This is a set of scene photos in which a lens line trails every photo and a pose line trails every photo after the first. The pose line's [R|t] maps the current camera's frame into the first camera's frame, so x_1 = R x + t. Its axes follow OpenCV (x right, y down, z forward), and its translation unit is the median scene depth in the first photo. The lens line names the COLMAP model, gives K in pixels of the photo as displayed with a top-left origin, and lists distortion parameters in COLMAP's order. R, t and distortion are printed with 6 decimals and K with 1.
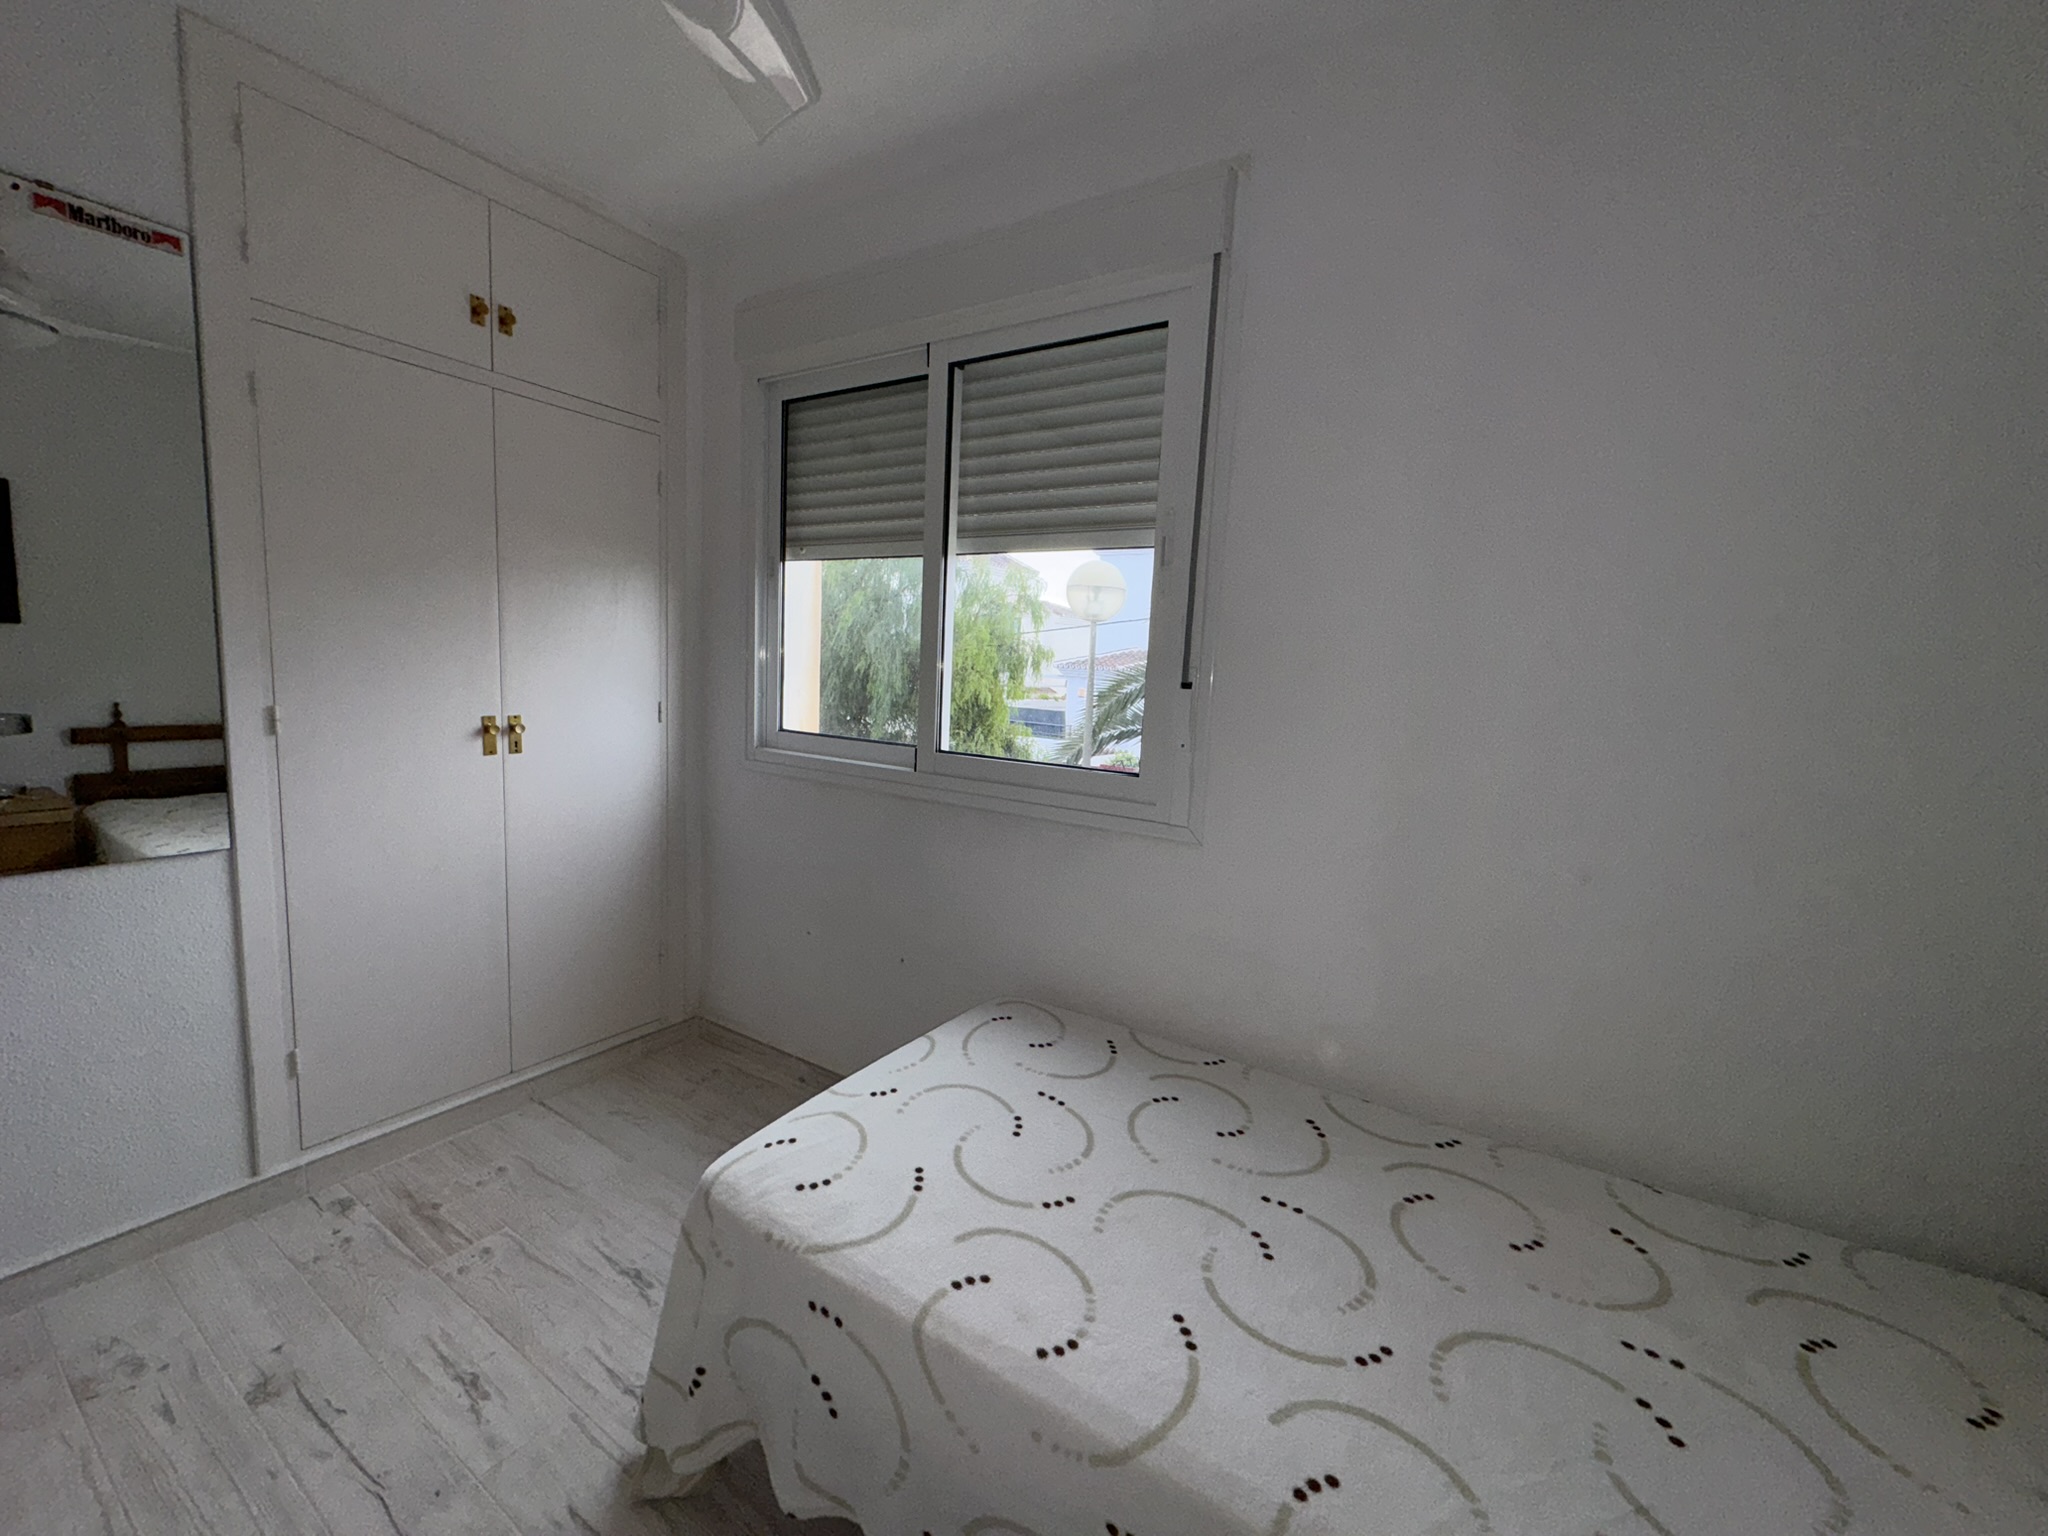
lens RADIAL K [[817.4, 0, 1020.7], [0, 817.4, 761.8], [0, 0, 1]] dist [-0.002442, -0.000337]
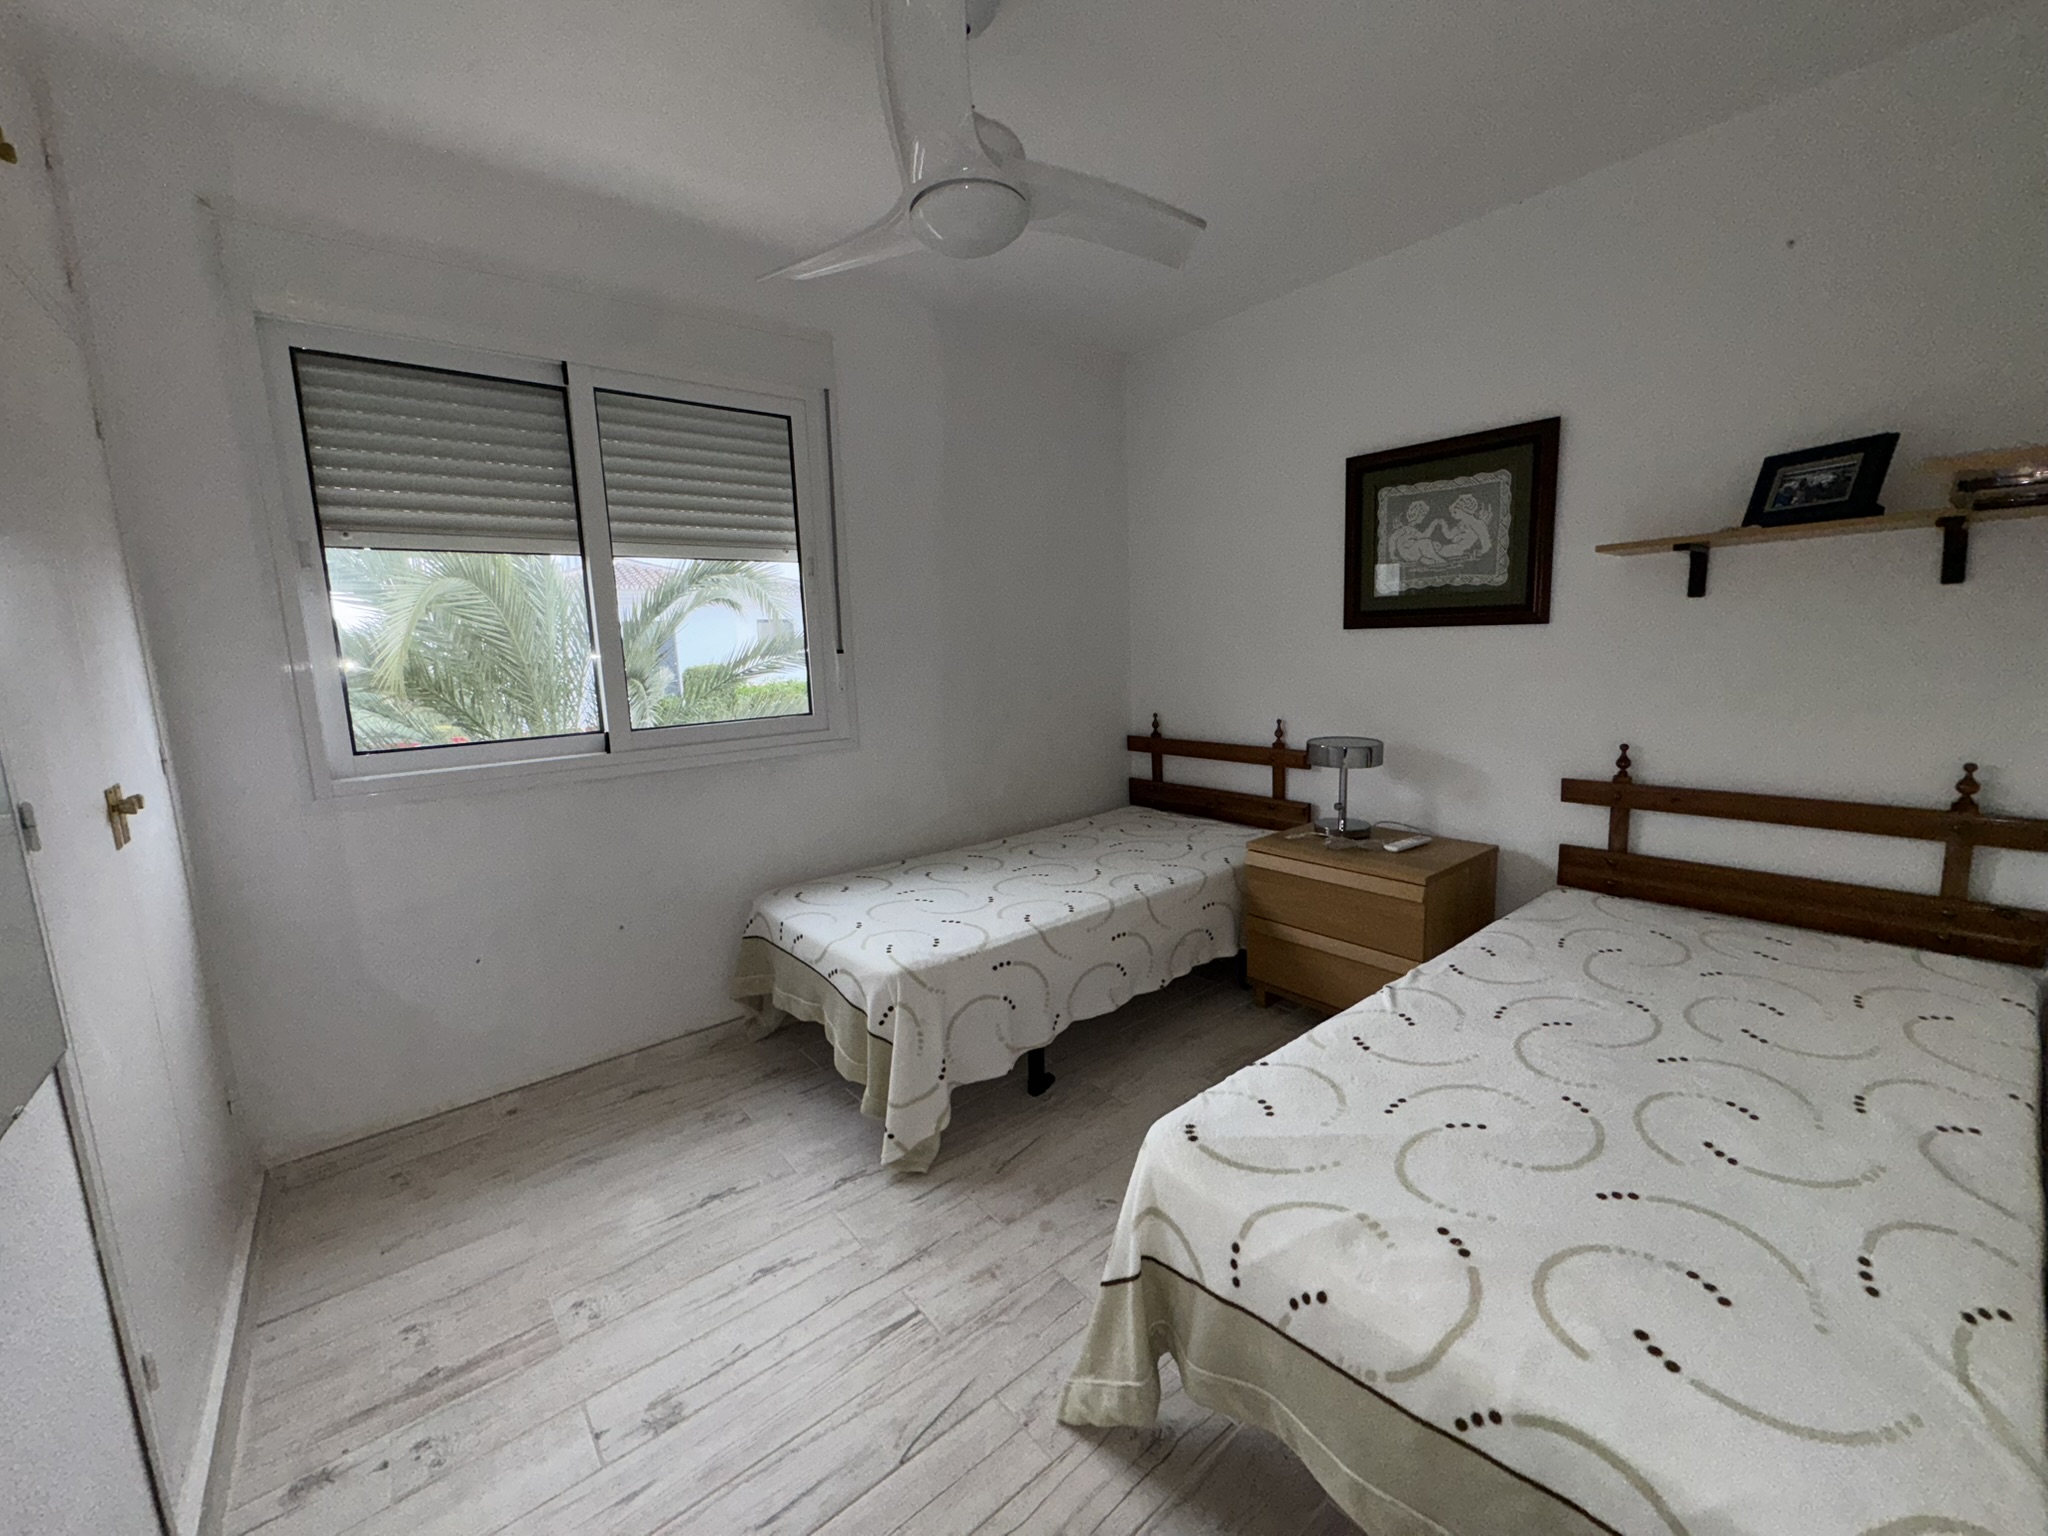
lens RADIAL K [[817.4, 0, 1020.7], [0, 817.4, 761.8], [0, 0, 1]] dist [-0.002442, -0.000337]
pose [[0.314467, -0.197431, 0.928510, -1.128710], [0.165454, 0.974560, 0.151187, -0.059229], [-0.934738, 0.106082, 0.339133, 0.127728]]
